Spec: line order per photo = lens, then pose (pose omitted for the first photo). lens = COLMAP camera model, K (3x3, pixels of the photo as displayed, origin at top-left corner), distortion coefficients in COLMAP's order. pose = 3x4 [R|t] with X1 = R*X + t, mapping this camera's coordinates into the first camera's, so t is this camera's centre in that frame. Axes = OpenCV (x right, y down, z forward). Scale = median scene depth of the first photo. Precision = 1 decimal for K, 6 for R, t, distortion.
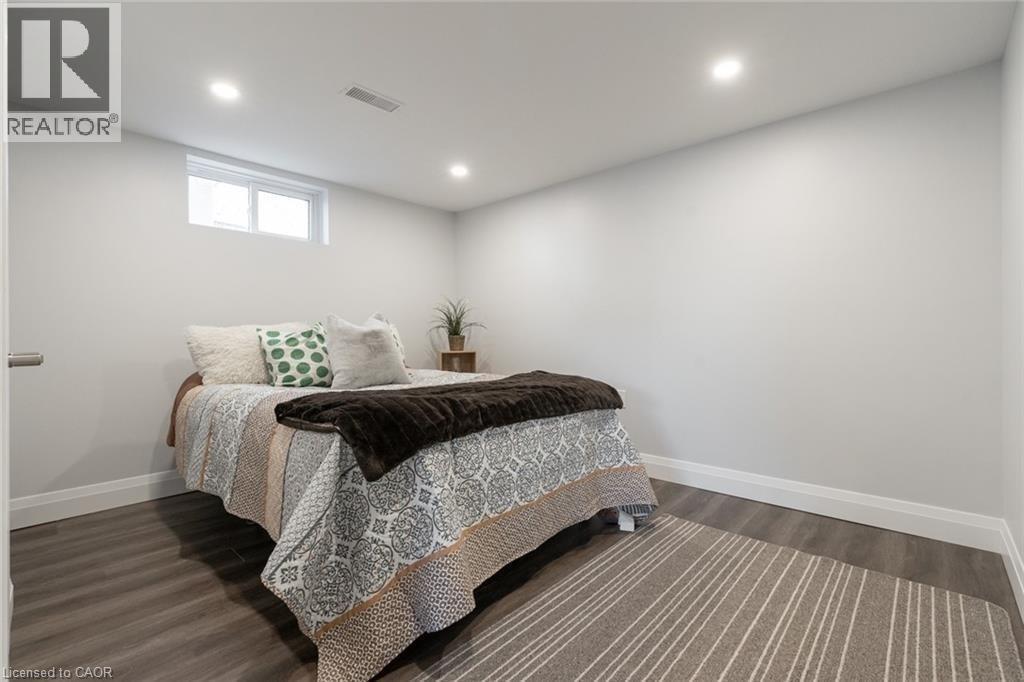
lens RADIAL K [[441.2, 0, 515.7], [0, 441.2, 336.5], [0, 0, 1]] dist [0.004788, 0.001268]
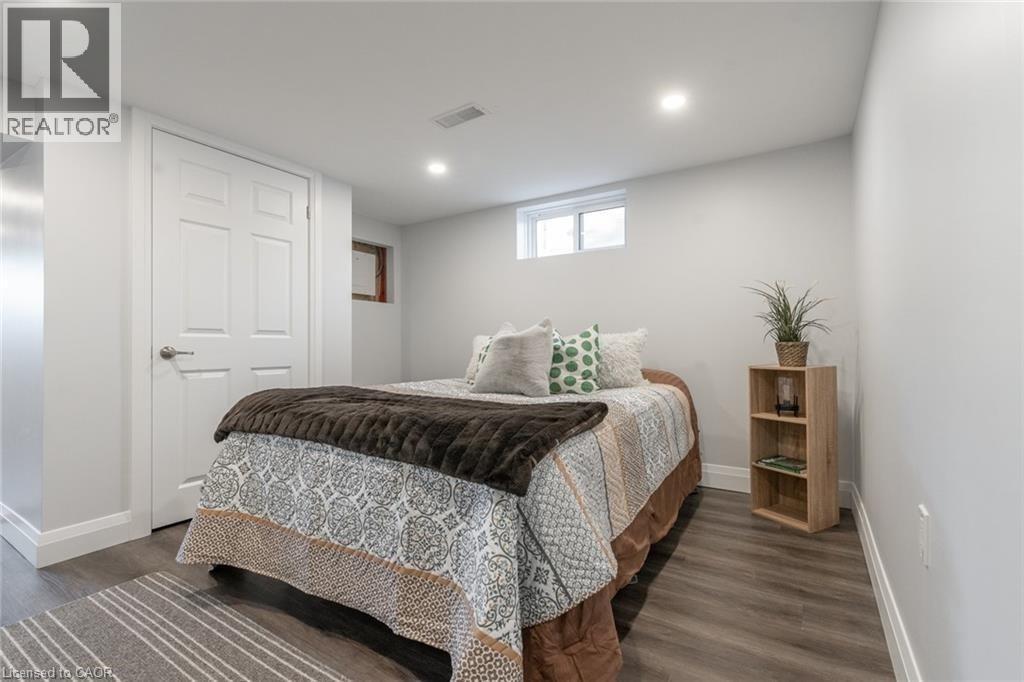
lens RADIAL K [[441.2, 0, 514.5], [0, 441.2, 344.3], [0, 0, 1]] dist [0.004788, 0.001268]
pose [[0.189273, -0.000051, -0.981924, 0.860326], [0.002949, 0.999996, 0.000517, -0.000721], [0.981920, -0.002994, 0.189272, 1.103158]]
